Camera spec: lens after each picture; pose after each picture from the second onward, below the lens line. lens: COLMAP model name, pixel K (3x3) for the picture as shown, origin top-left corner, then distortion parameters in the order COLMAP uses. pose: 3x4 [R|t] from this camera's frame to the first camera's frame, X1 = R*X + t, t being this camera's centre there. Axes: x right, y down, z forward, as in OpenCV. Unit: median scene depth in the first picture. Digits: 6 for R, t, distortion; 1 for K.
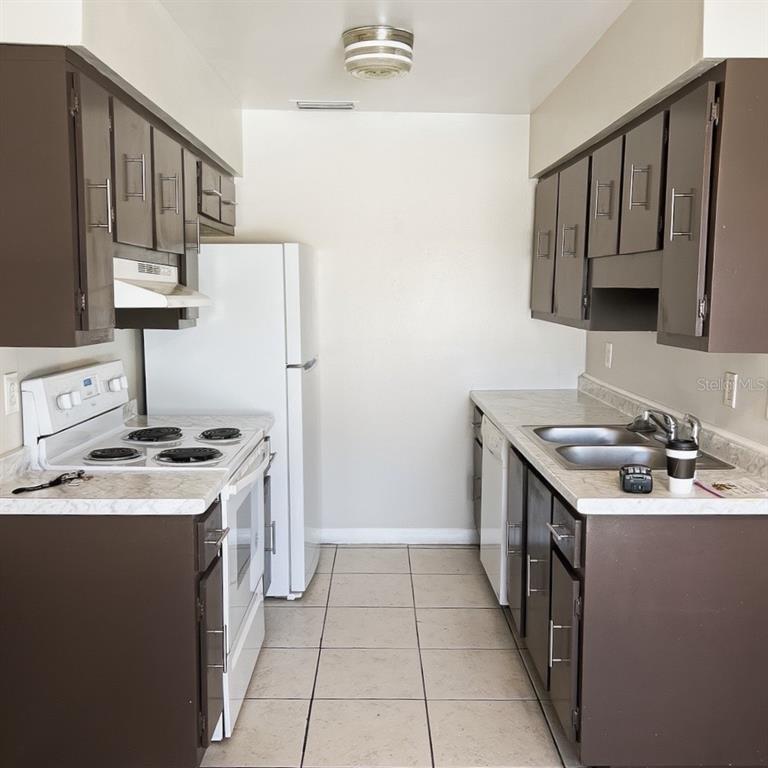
lens RADIAL K [[781.8, 0, 385.5], [0, 781.8, 385.7], [0, 0, 1]] dist [0.024085, 0.000000]
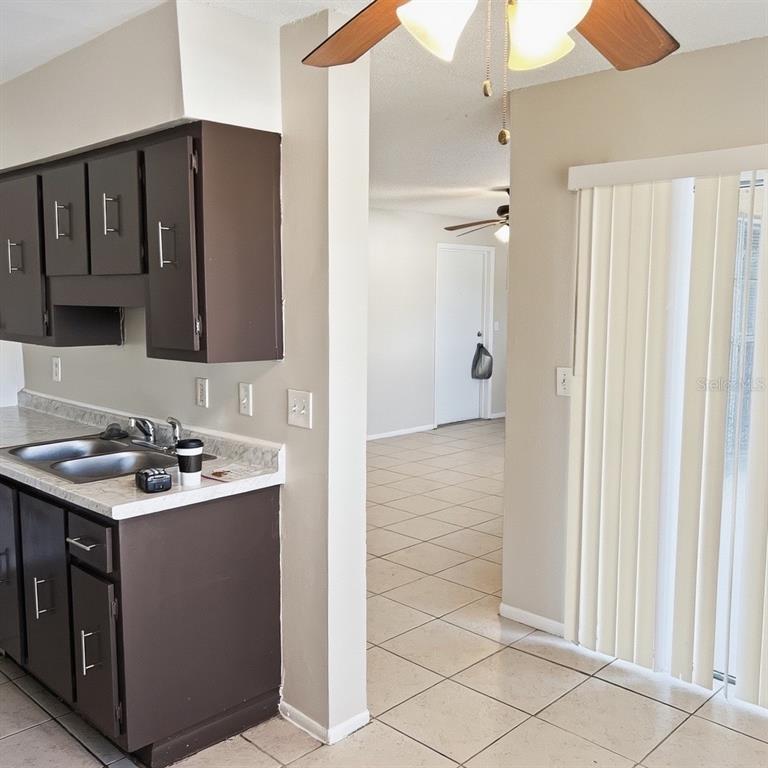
lens RADIAL K [[781.8, 0, 383.5], [0, 781.8, 388.2], [0, 0, 1]] dist [0.024085, 0.000000]
pose [[0.700838, -0.087511, 0.707932, -0.215045], [0.087320, 0.995507, 0.036614, -0.021929], [-0.707956, 0.036156, 0.705331, -0.023605]]
